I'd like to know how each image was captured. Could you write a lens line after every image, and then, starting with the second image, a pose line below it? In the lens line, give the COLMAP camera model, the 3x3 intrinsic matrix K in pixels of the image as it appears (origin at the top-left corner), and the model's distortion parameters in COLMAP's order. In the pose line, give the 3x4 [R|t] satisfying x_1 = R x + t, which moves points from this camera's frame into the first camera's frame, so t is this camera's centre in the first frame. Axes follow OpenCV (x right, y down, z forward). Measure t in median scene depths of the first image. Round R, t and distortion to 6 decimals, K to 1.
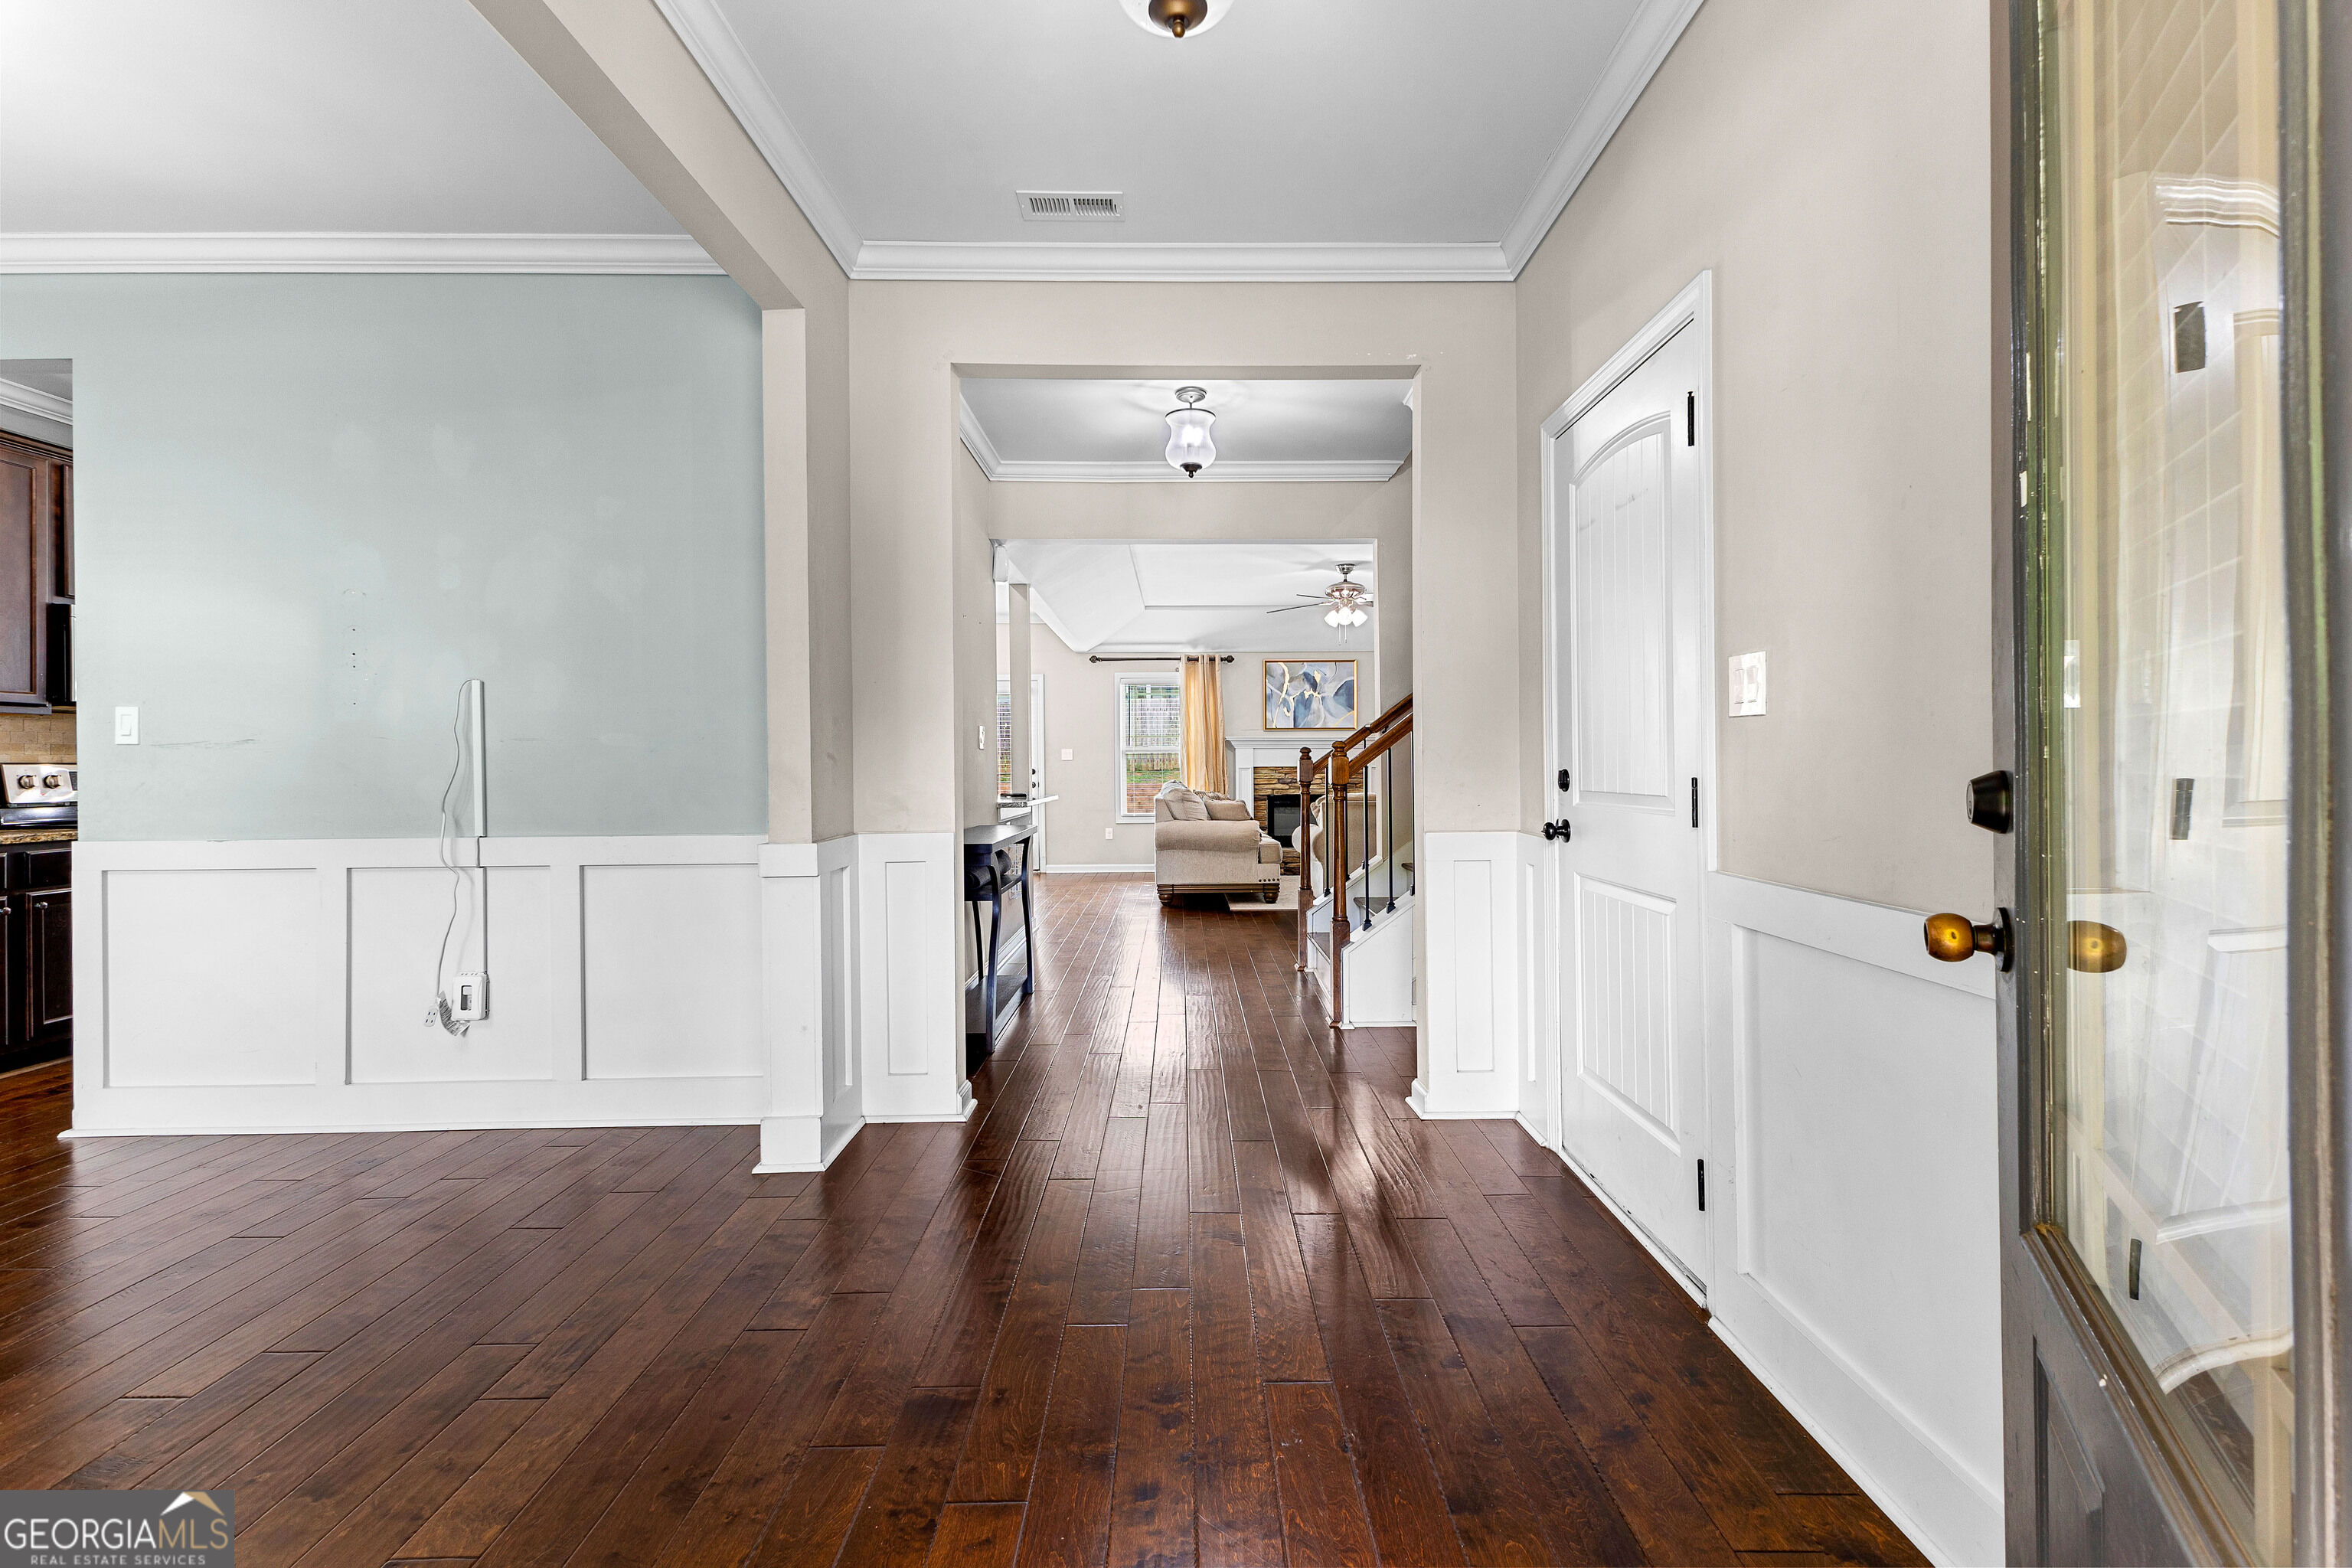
lens RADIAL K [[1032.7, 0, 1211.6], [0, 1032.7, 765.3], [0, 0, 1]] dist [0.007179, -0.000158]
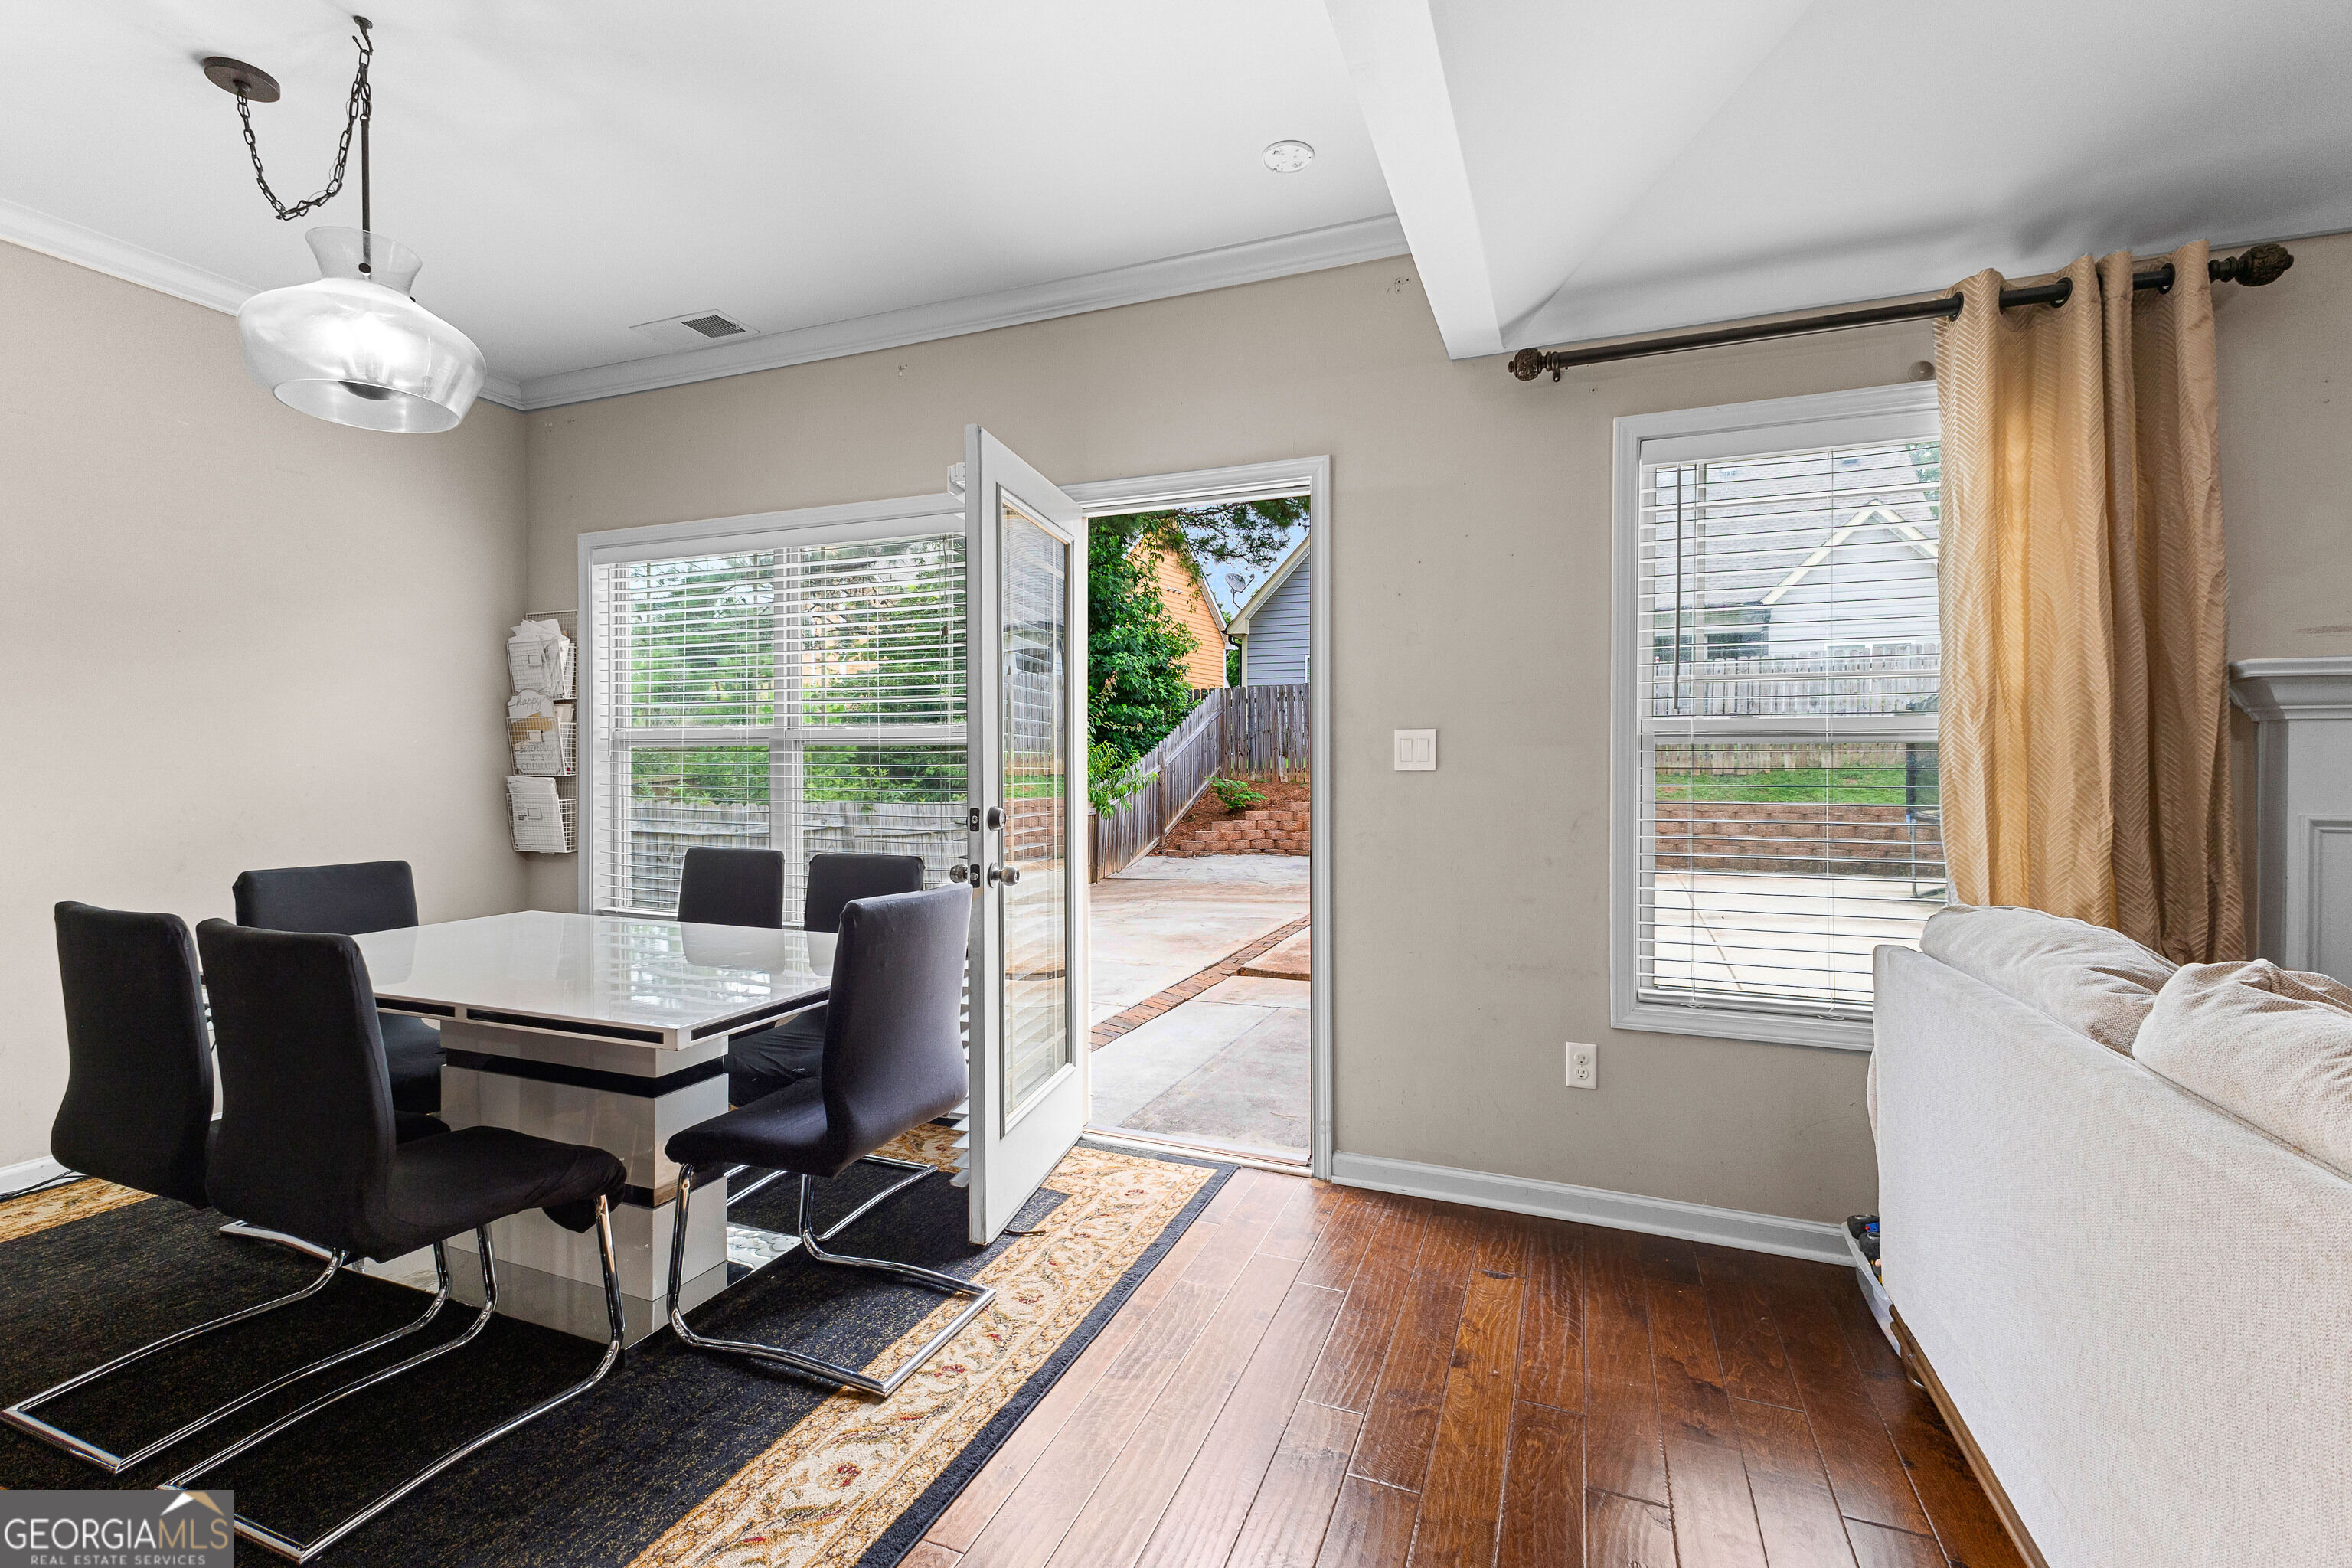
lens RADIAL K [[1013.1, 0, 1181.1], [0, 1013.1, 773.8], [0, 0, 1]] dist [0.010486, -0.000352]
pose [[0.920850, 0.012515, -0.389717, -0.094342], [-0.008422, 0.999890, 0.012211, -0.006975], [0.389827, -0.007962, 0.920854, 0.741172]]
